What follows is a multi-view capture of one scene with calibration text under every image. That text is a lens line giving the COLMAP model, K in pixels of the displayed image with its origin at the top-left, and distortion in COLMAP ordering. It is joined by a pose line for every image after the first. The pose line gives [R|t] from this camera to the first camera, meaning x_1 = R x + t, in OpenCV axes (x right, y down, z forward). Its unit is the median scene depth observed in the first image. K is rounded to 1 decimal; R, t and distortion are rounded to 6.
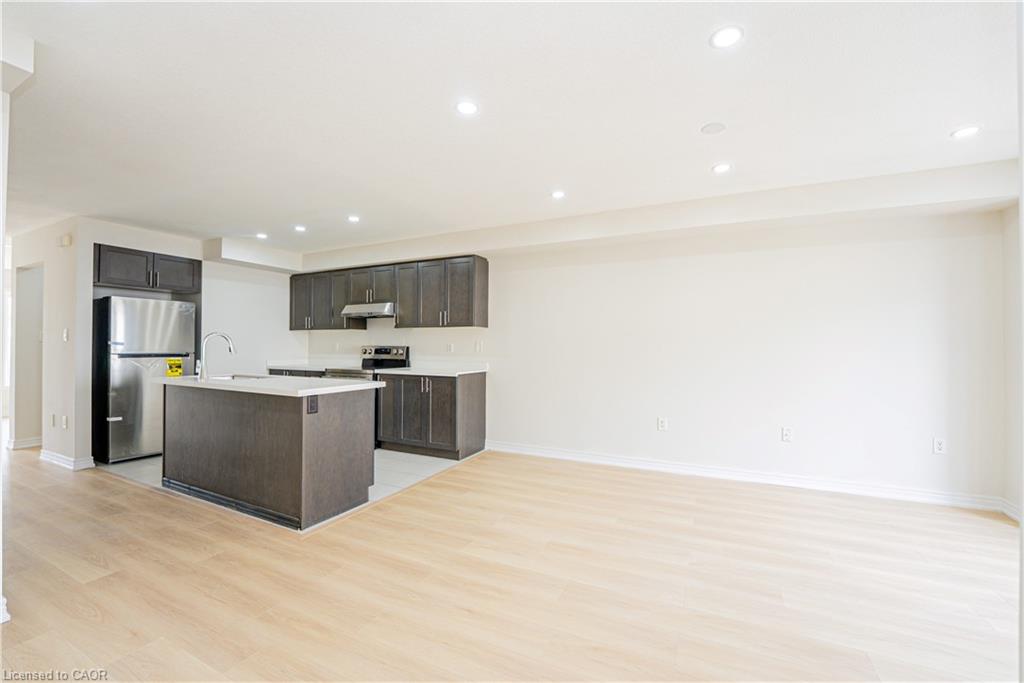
lens RADIAL K [[415.2, 0, 509.8], [0, 415.2, 344.6], [0, 0, 1]] dist [-0.025517, -0.000057]
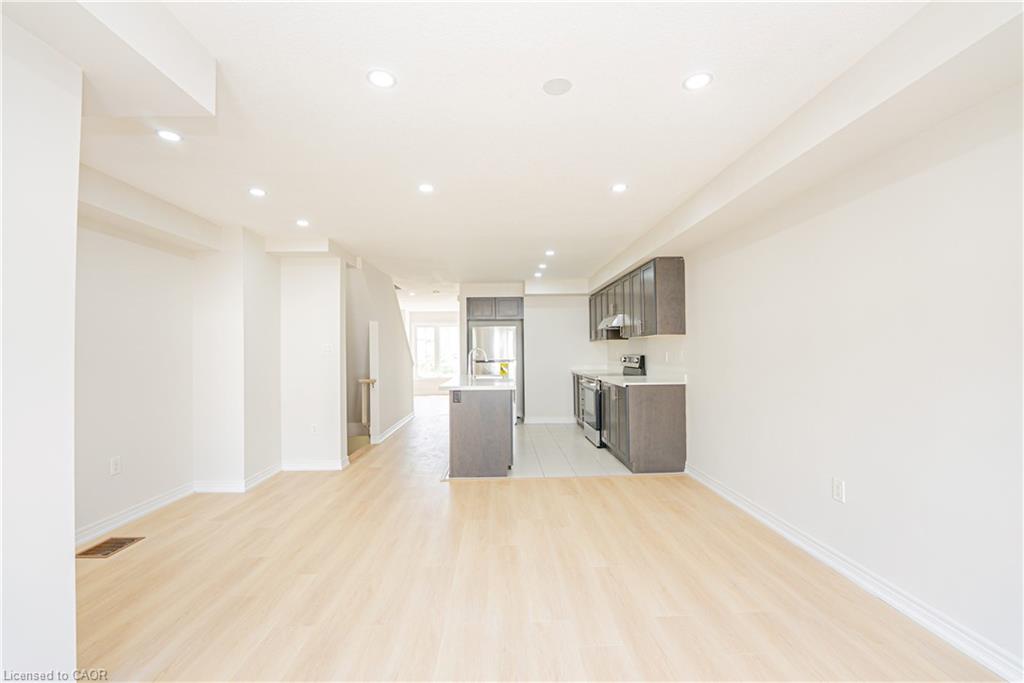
lens RADIAL K [[415.2, 0, 509.8], [0, 415.2, 344.6], [0, 0, 1]] dist [-0.025517, -0.000057]
pose [[0.464723, -0.023917, -0.885133, 0.593412], [0.018825, 0.999676, -0.017129, -0.011842], [0.885256, -0.008702, 0.465023, 0.283753]]
